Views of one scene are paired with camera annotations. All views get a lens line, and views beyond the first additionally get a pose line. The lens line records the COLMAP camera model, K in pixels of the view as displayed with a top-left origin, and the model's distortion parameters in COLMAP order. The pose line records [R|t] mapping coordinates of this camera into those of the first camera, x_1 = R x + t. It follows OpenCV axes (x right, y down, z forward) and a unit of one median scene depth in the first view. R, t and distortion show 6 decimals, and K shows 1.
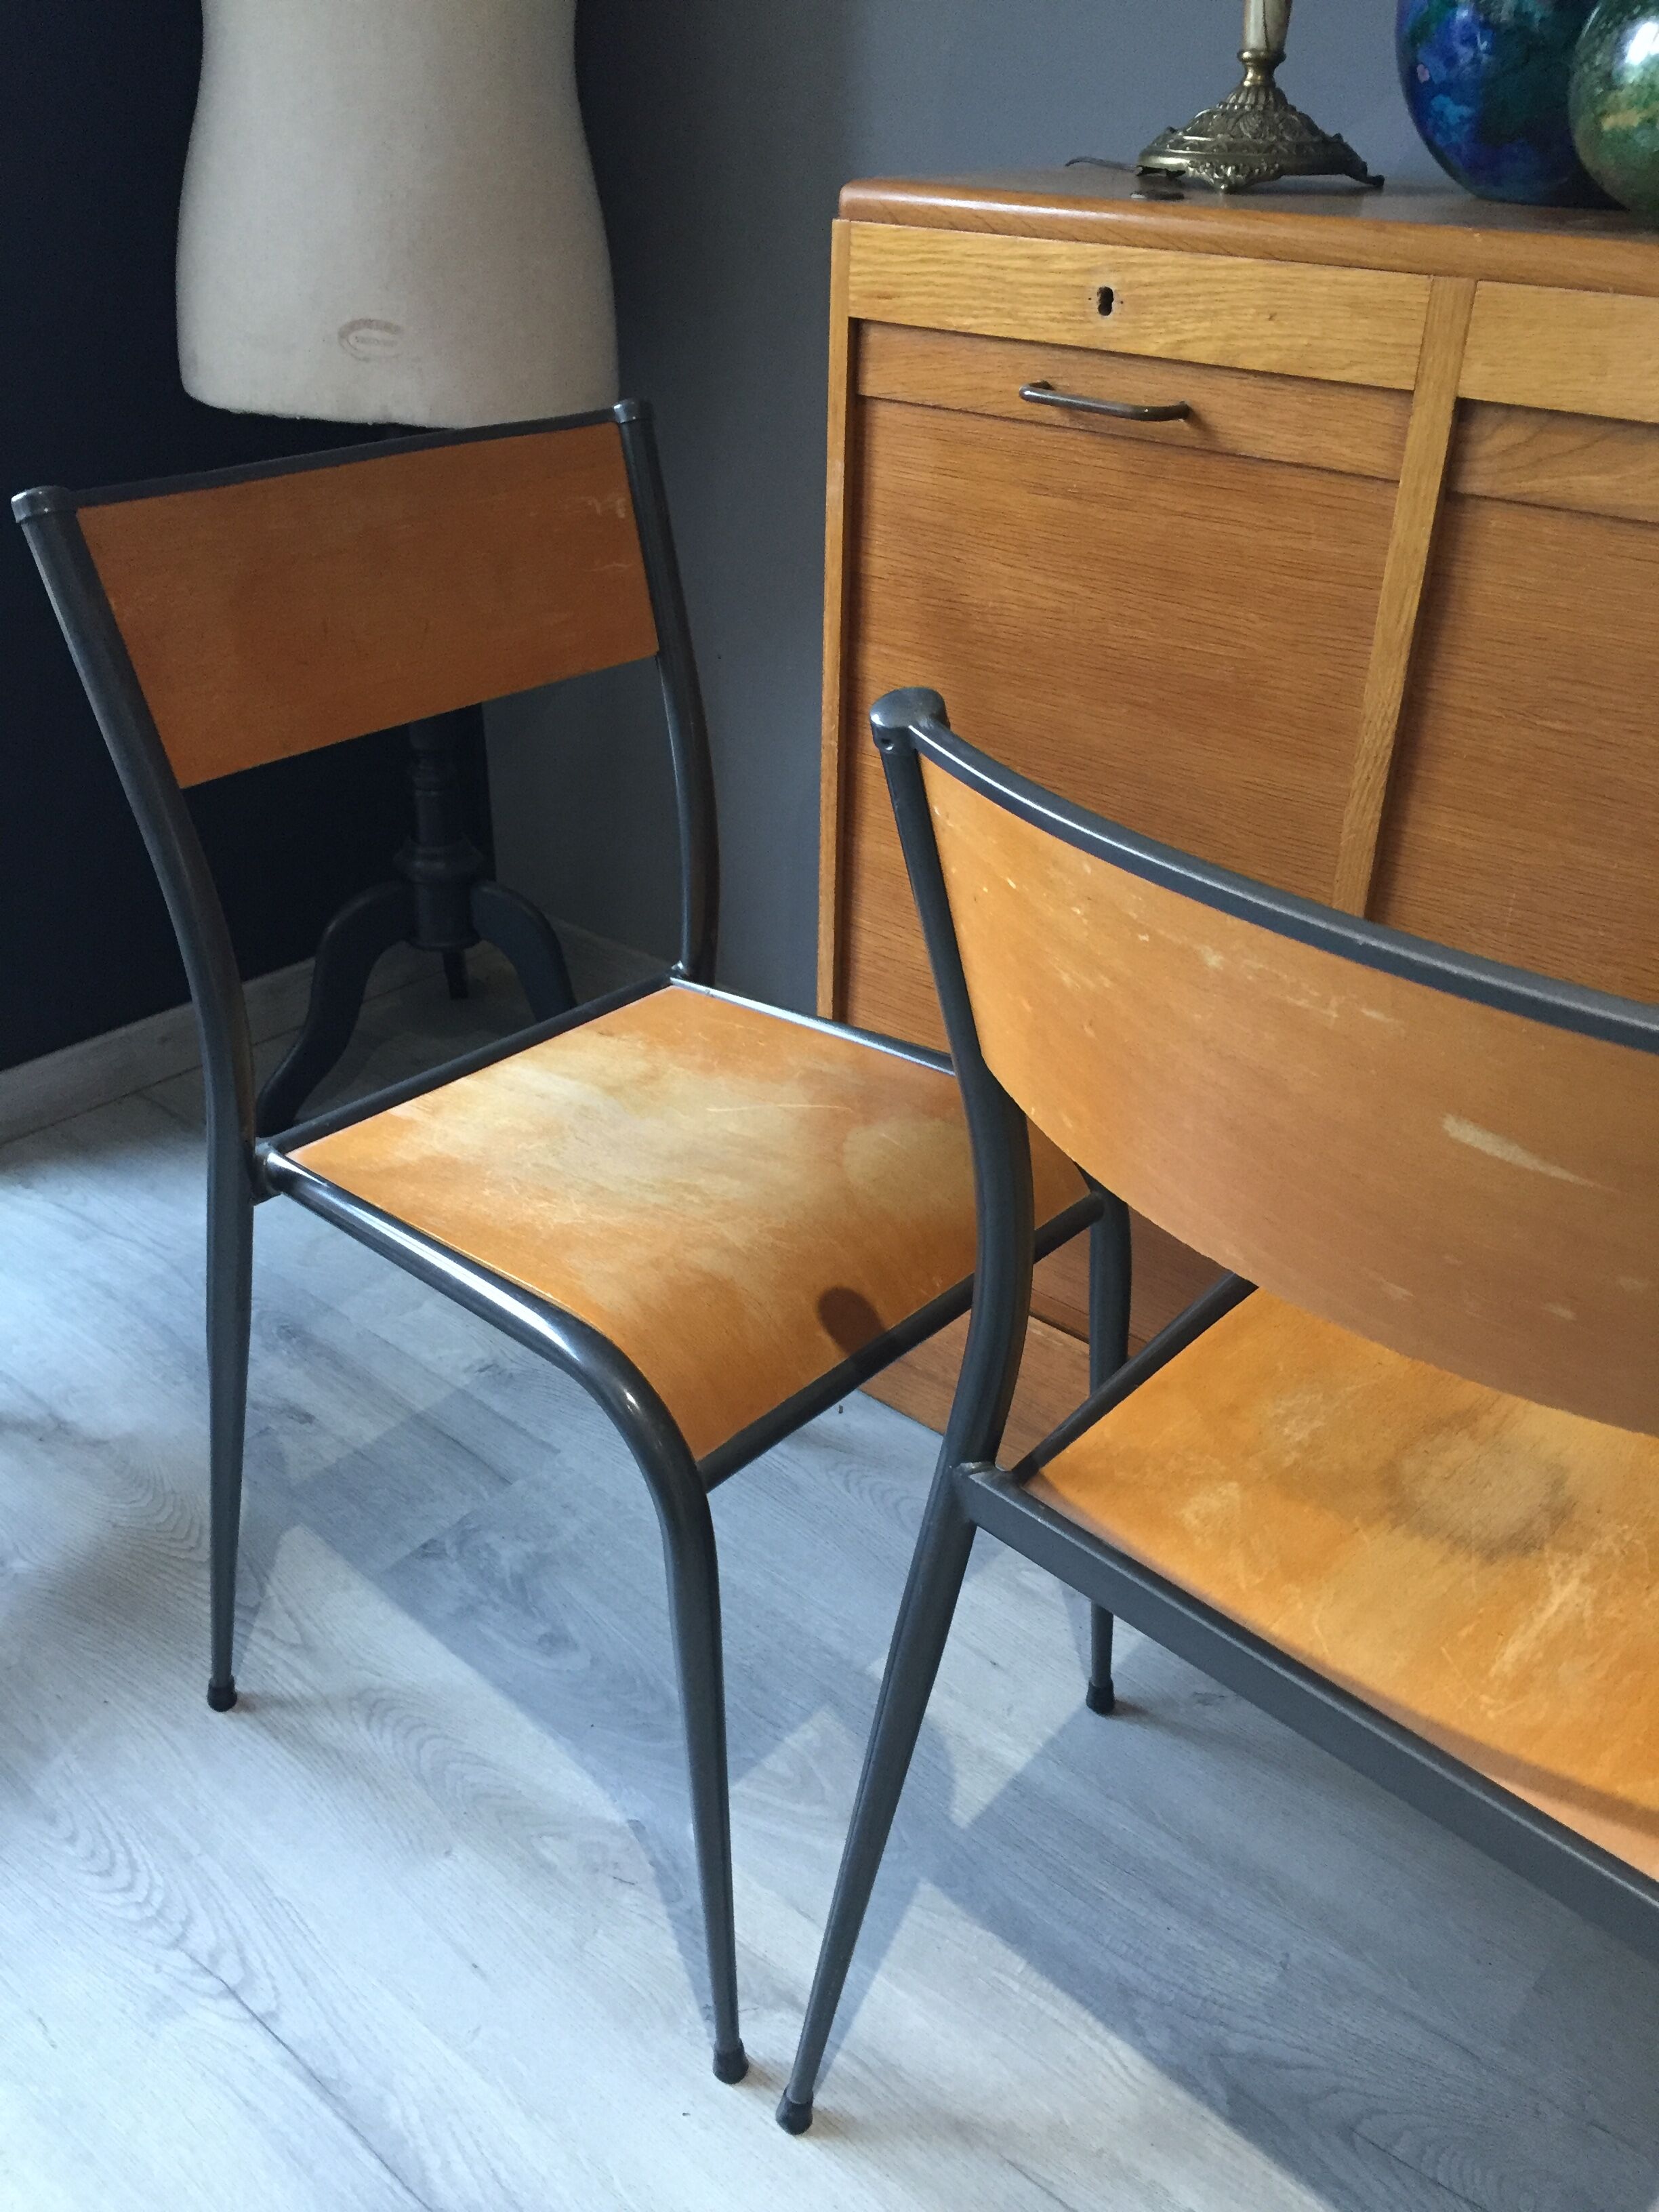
lens RADIAL K [[1929.4, 0, 817.1], [0, 1929.4, 1110.5], [0, 0, 1]] dist [0.077400, -0.111962]
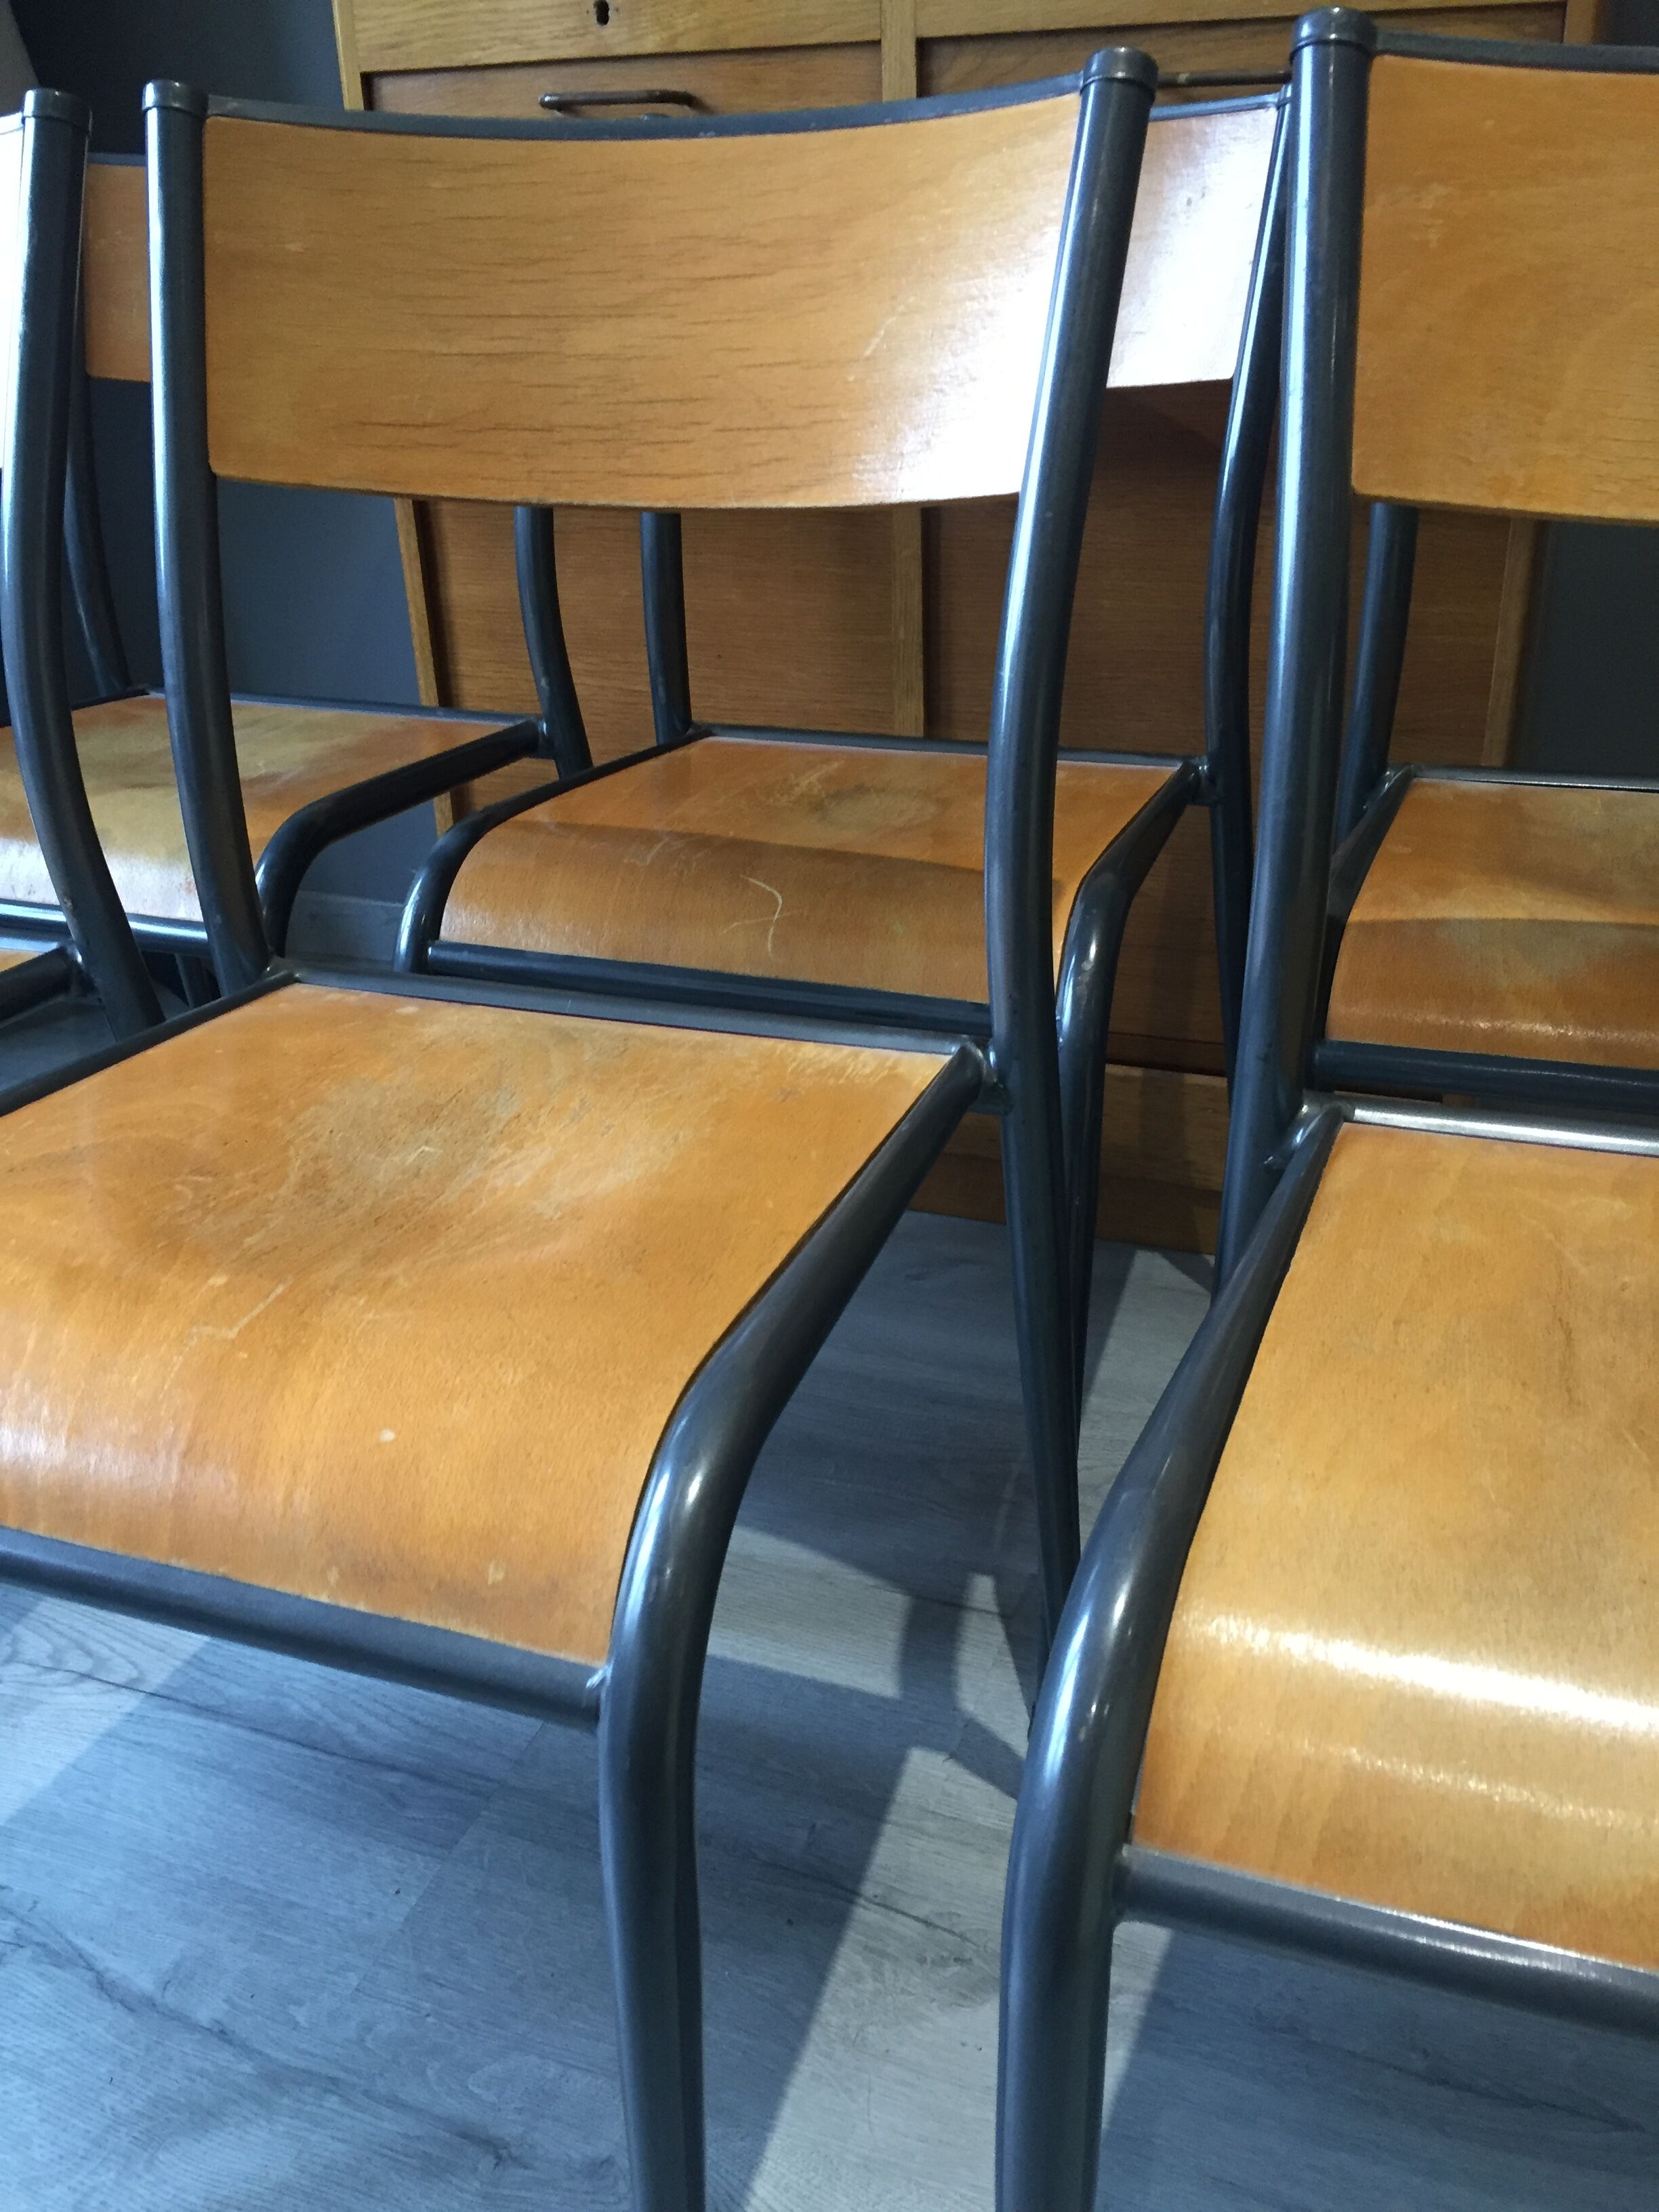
lens RADIAL K [[1929.4, 0, 830.3], [0, 1929.4, 1118.5], [0, 0, 1]] dist [0.077400, -0.111962]
pose [[0.938830, -0.187444, 0.288898, -0.184738], [0.207998, 0.977233, -0.041876, 0.305245], [-0.274471, 0.099404, 0.956444, -0.079906]]
